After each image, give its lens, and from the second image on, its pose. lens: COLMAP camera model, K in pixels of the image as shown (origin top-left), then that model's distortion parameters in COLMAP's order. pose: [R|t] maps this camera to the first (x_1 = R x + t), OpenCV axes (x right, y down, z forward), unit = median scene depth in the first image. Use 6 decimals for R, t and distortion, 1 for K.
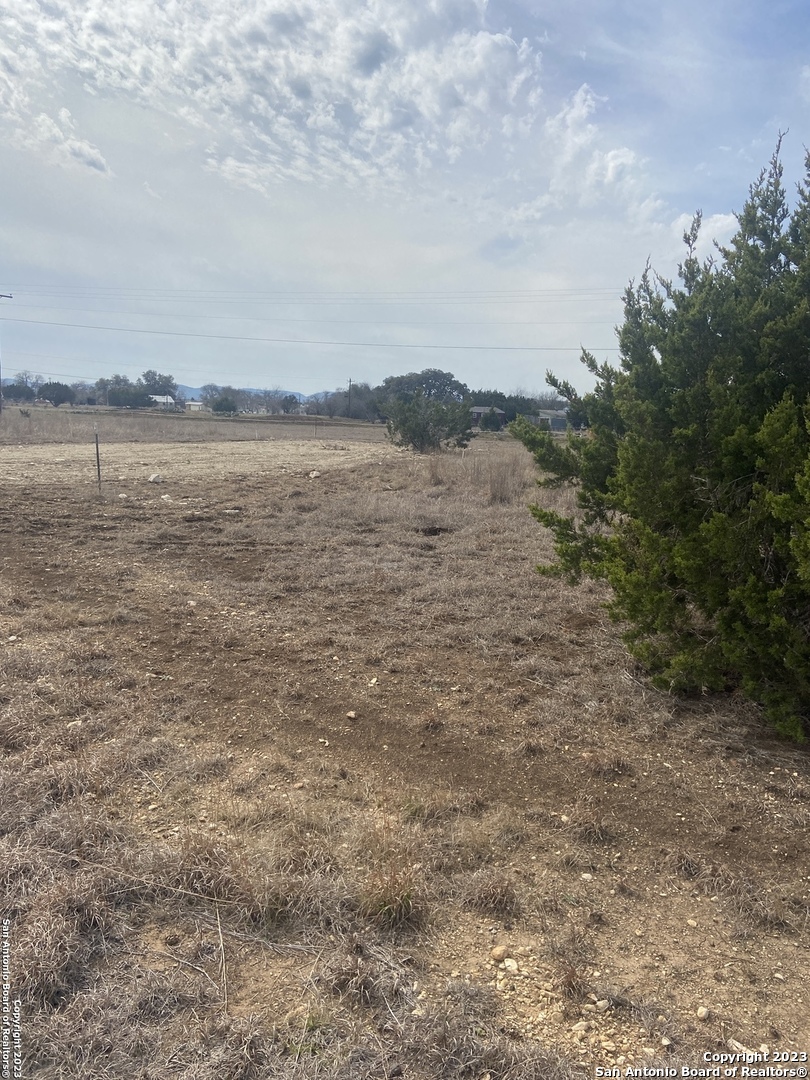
lens RADIAL K [[806.0, 0, 407.9], [0, 806.0, 542.0], [0, 0, 1]] dist [0.147903, -0.167430]
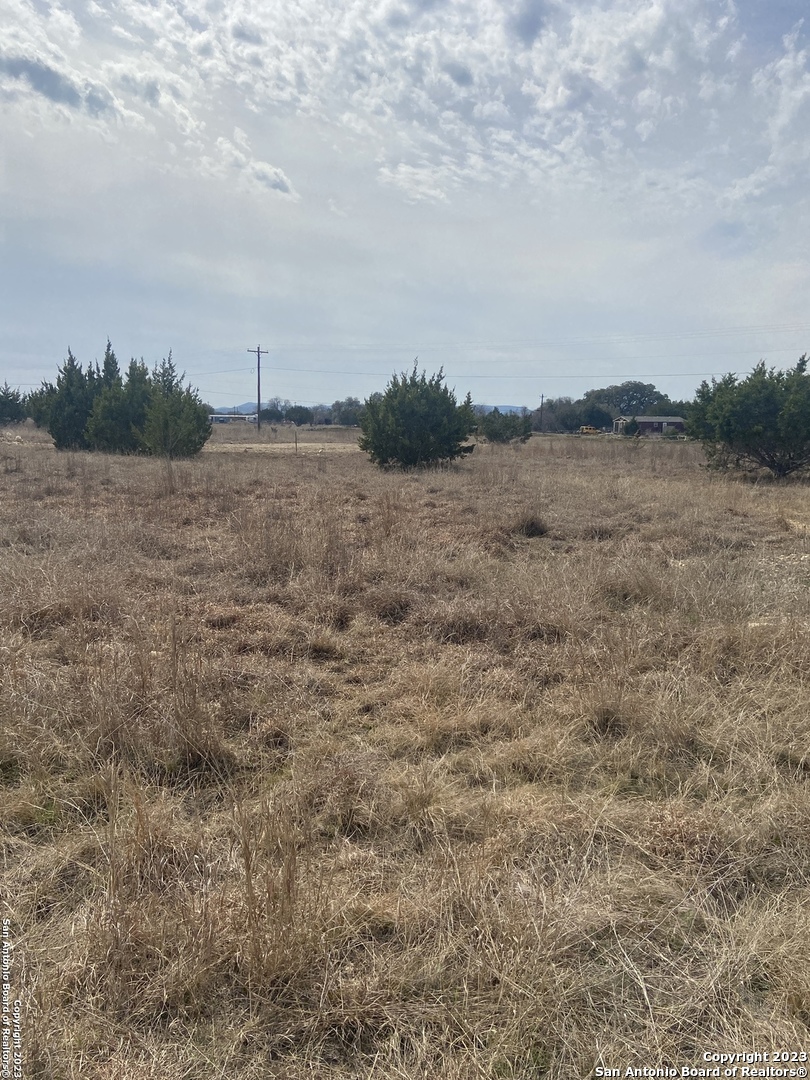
lens RADIAL K [[806.0, 0, 407.9], [0, 806.0, 542.0], [0, 0, 1]] dist [0.147903, -0.167430]
pose [[0.955352, 0.034530, -0.293444, 0.086149], [-0.040880, 0.999043, -0.015531, -0.014577], [0.292627, 0.026833, 0.955850, 0.105748]]
